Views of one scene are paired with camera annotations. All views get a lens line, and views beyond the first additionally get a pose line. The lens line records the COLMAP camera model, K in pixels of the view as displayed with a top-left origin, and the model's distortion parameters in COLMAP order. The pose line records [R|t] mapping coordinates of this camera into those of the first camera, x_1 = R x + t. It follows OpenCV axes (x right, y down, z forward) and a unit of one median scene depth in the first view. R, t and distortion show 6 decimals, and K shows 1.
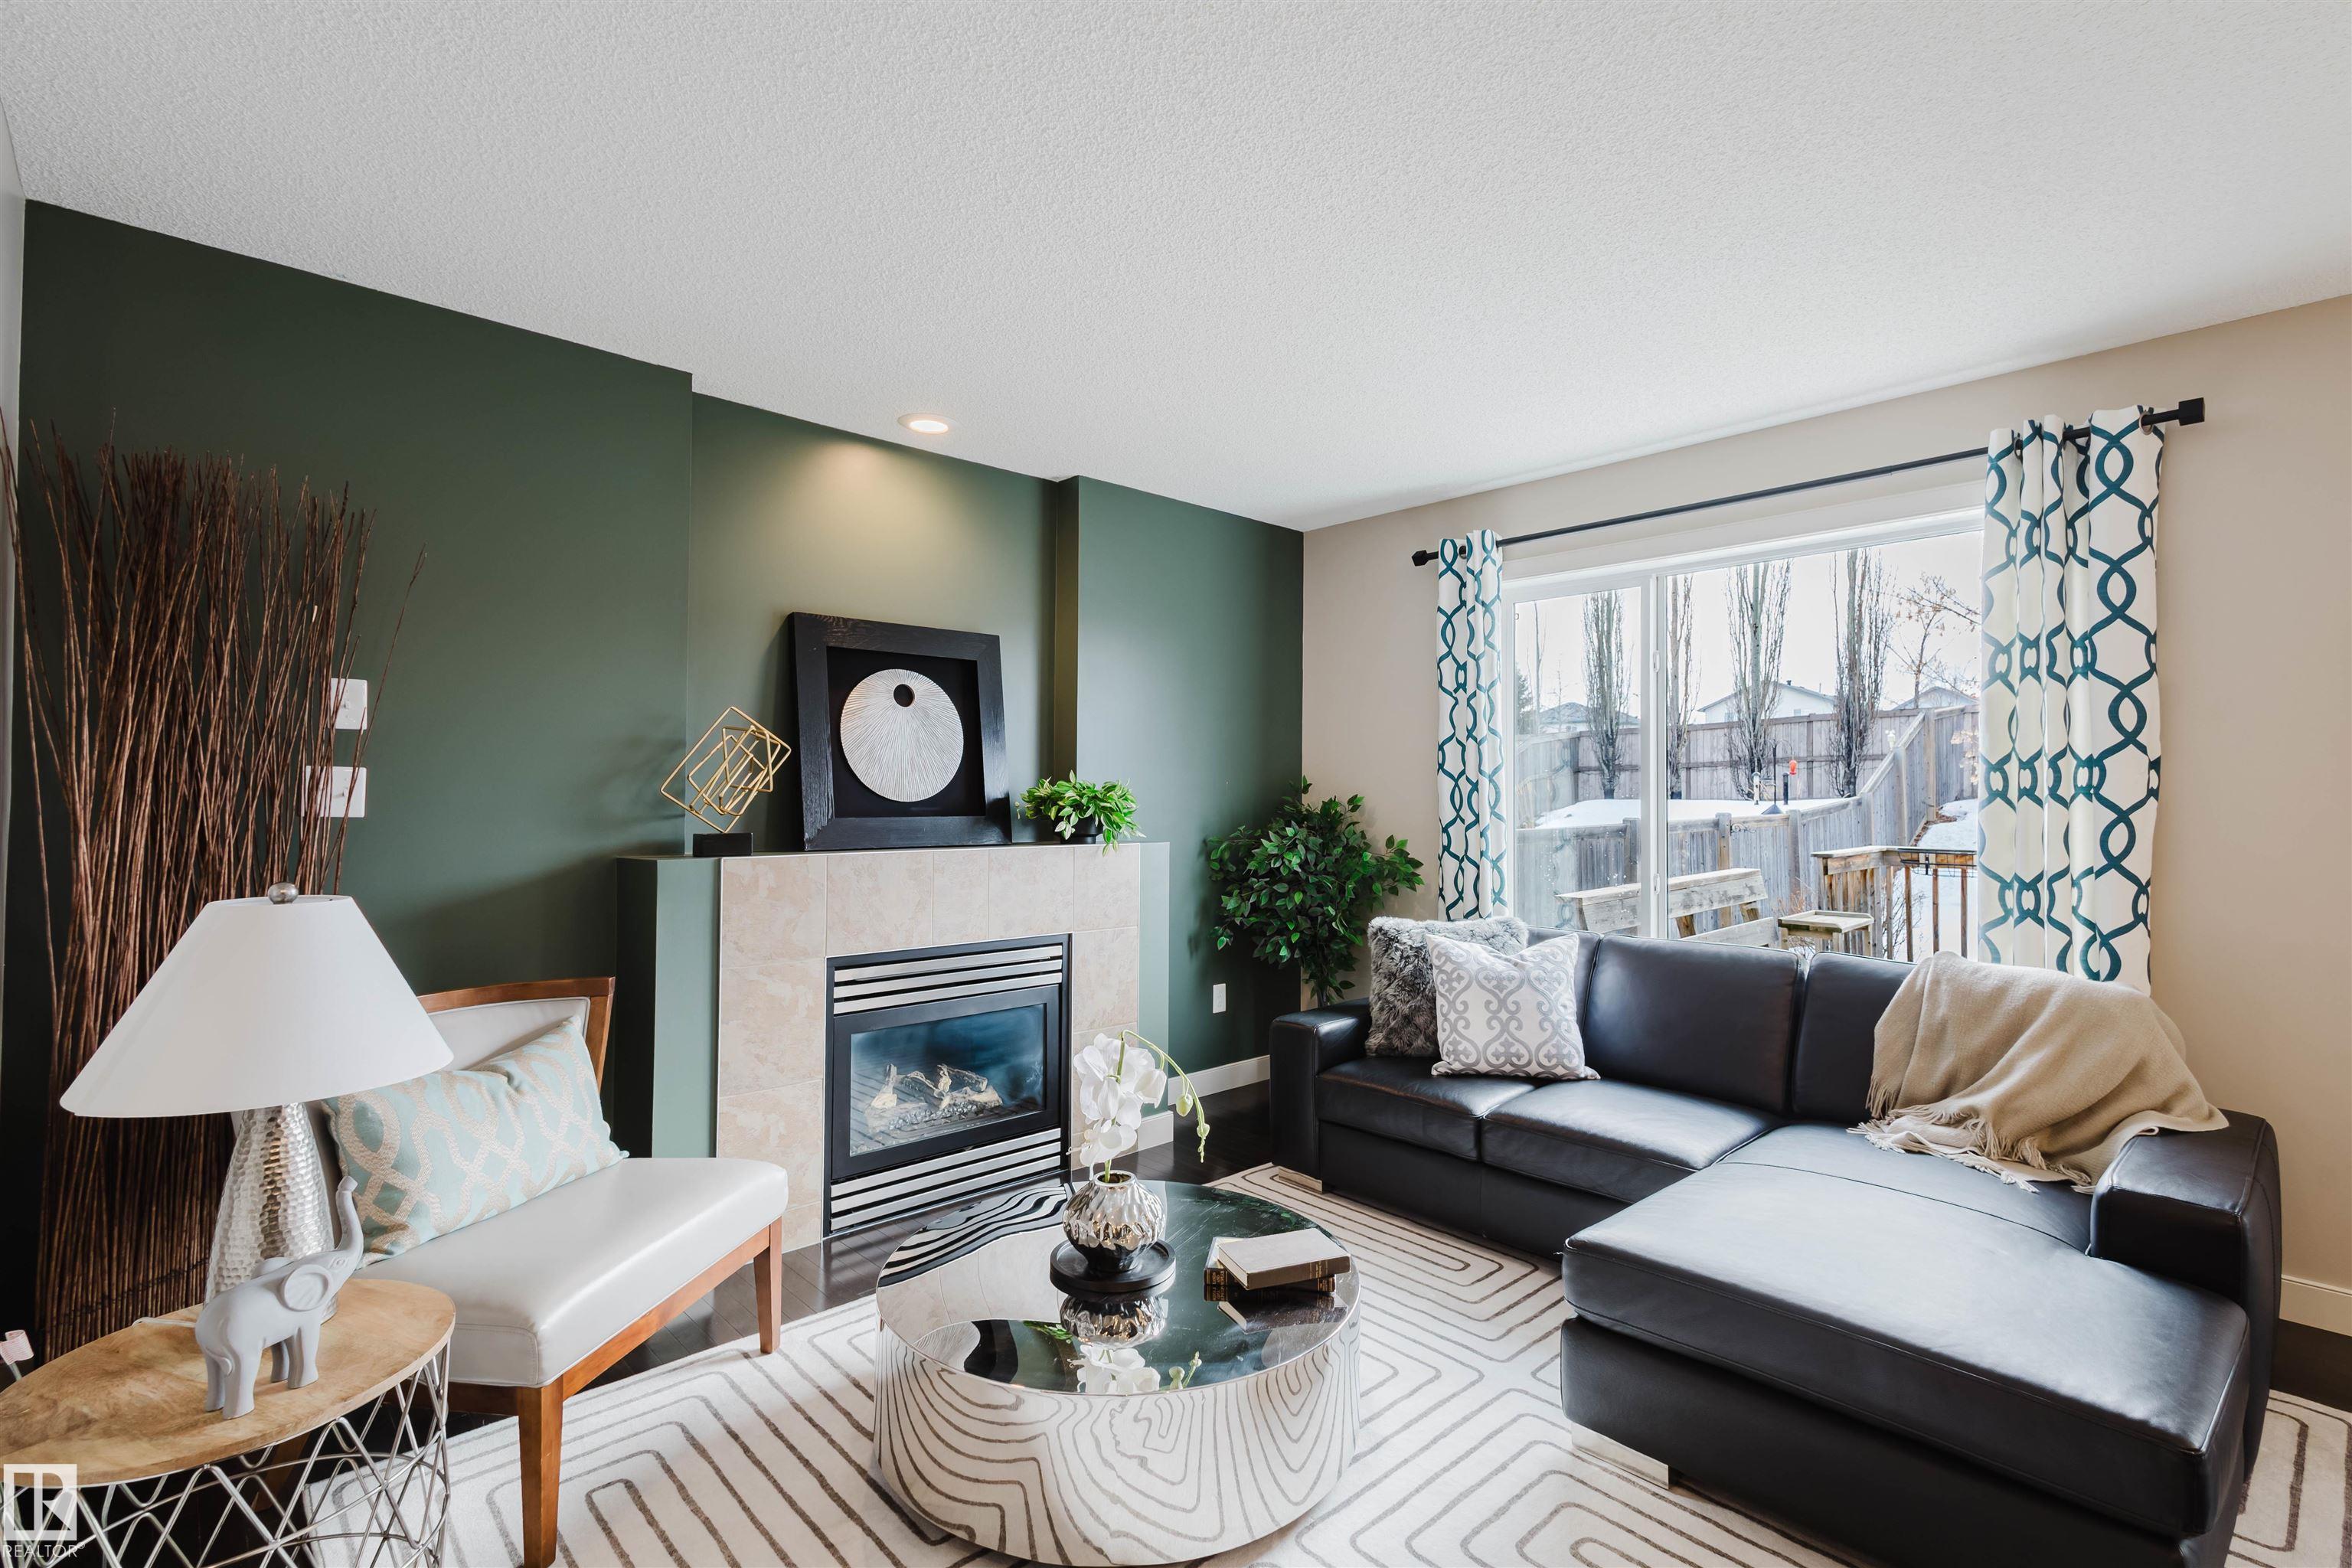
lens RADIAL K [[1082.8, 0, 1173.1], [0, 1082.8, 775.5], [0, 0, 1]] dist [0.015419, -0.002978]
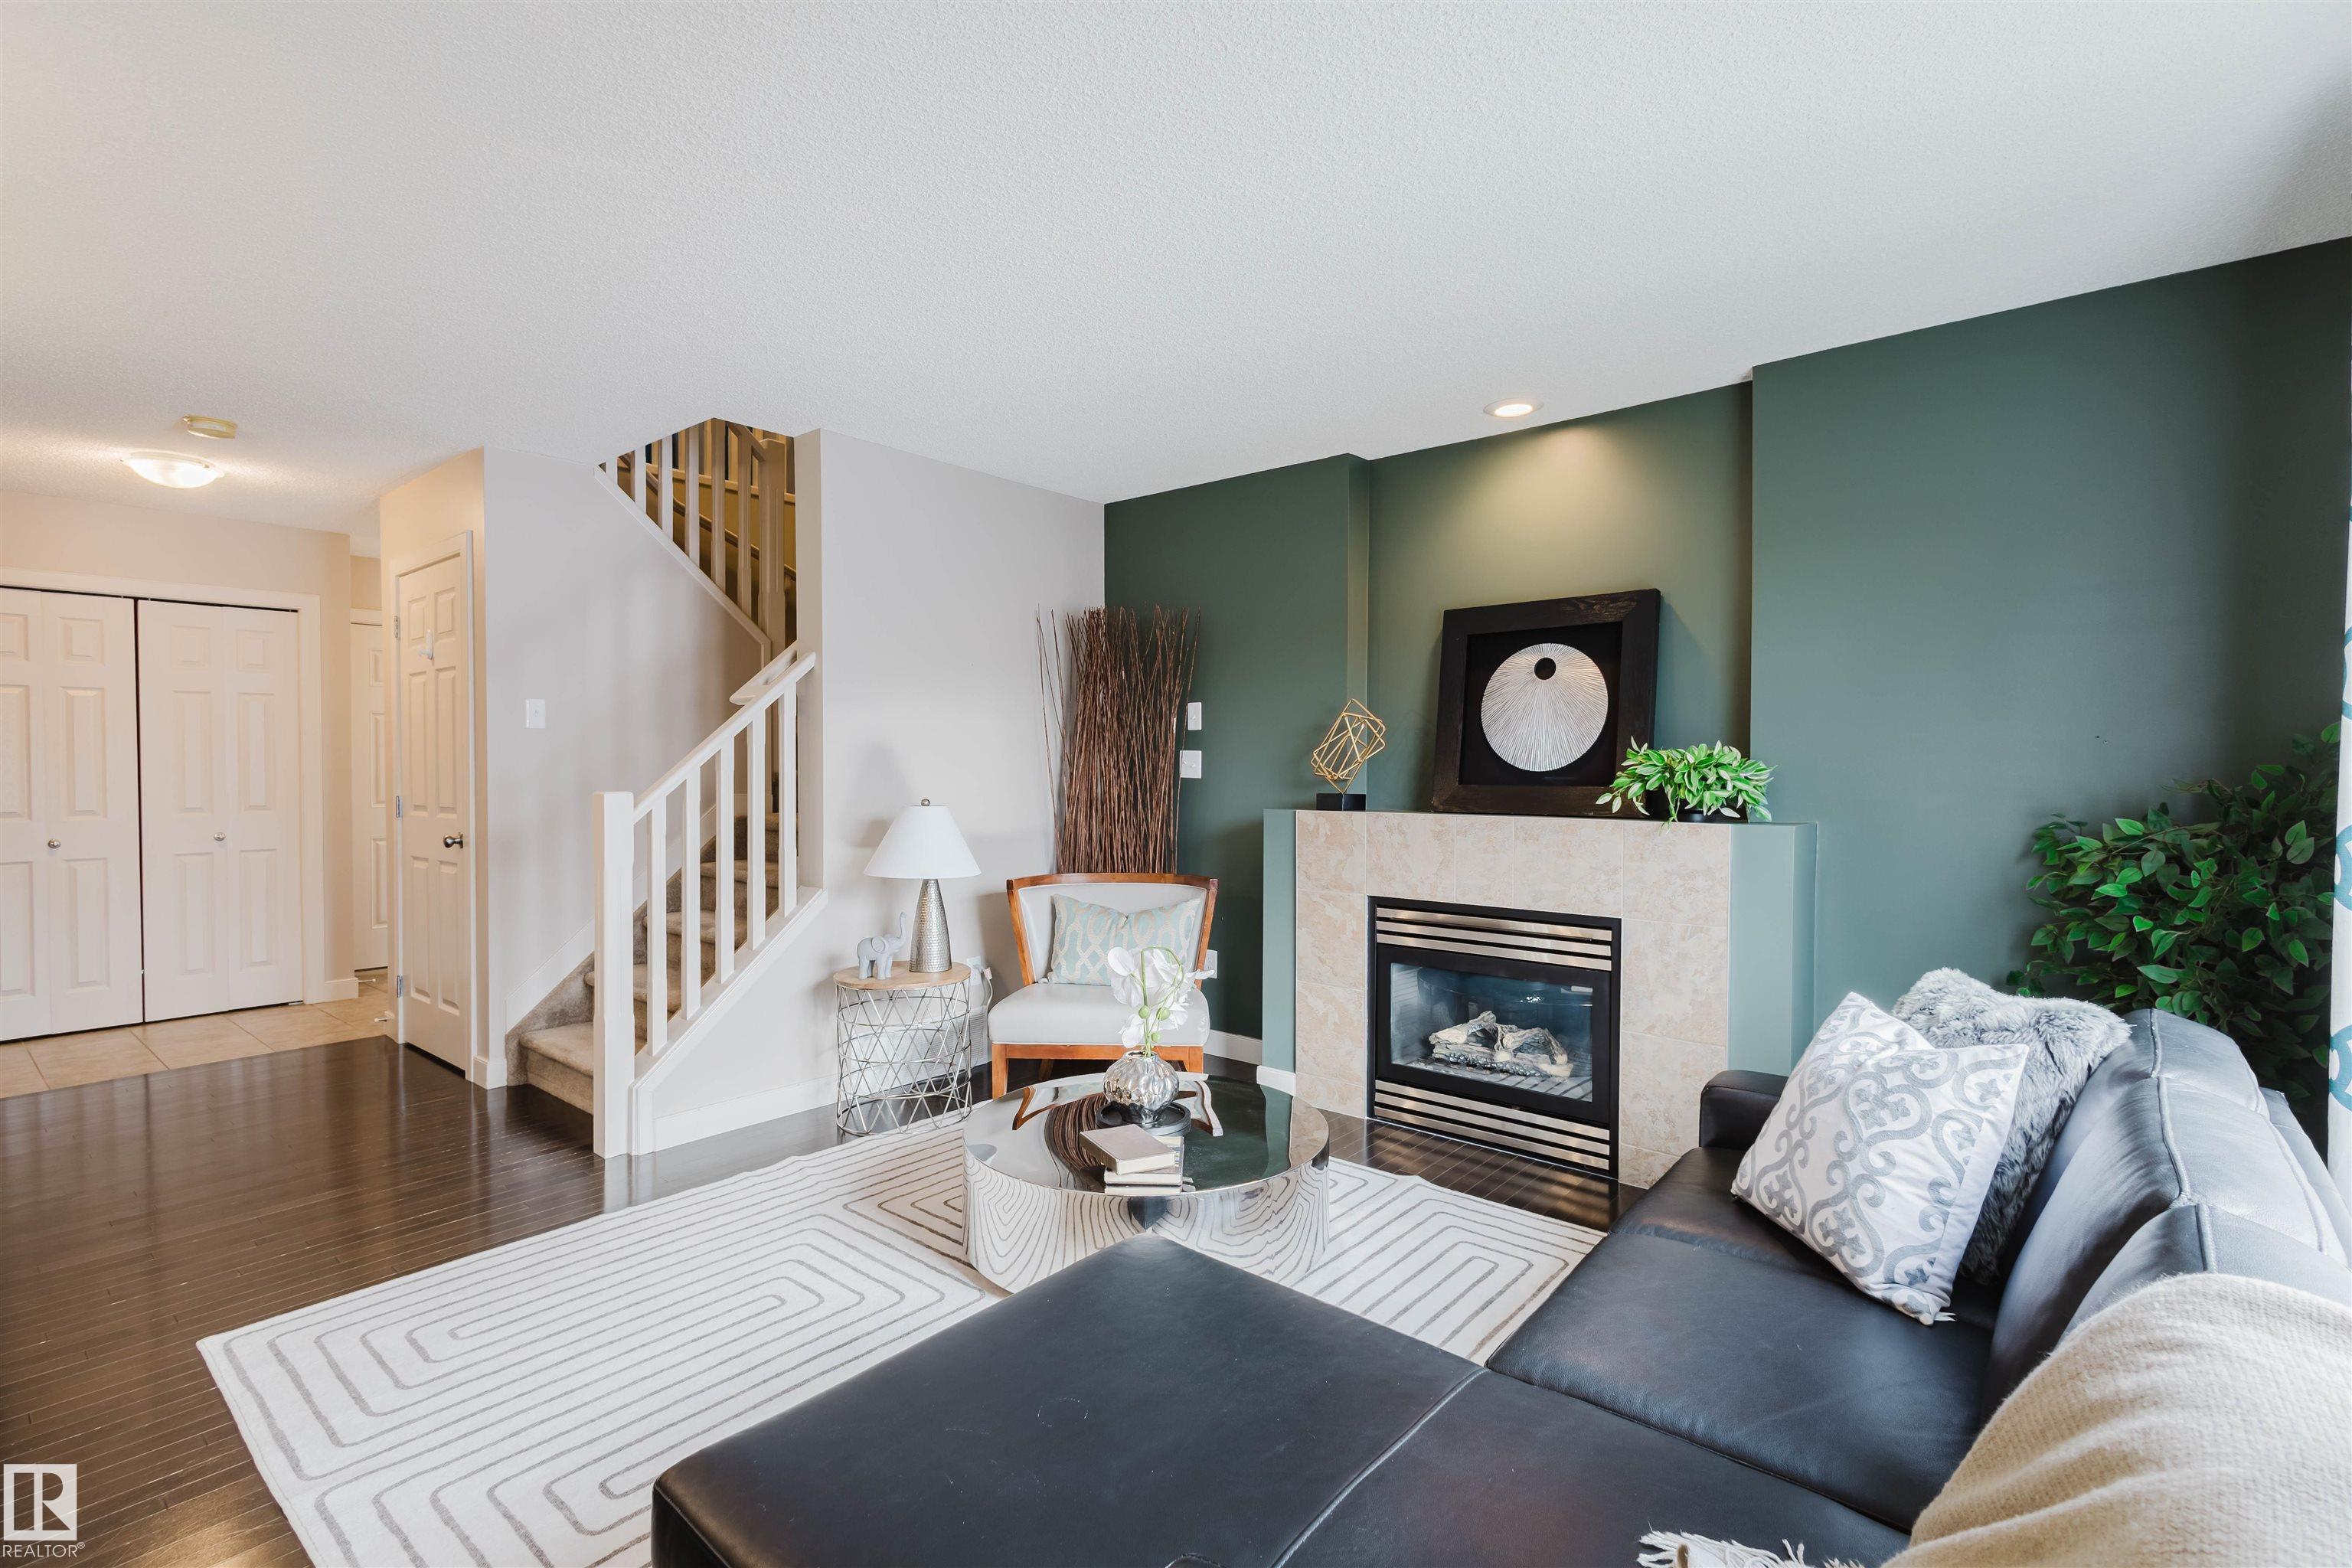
lens RADIAL K [[1082.8, 0, 1181.4], [0, 1082.8, 778.4], [0, 0, 1]] dist [0.015419, -0.002978]
pose [[0.131563, 0.007768, -0.991277, 0.774161], [0.017163, 0.999802, 0.010112, 0.015255], [0.991159, -0.018344, 0.131403, 0.547281]]
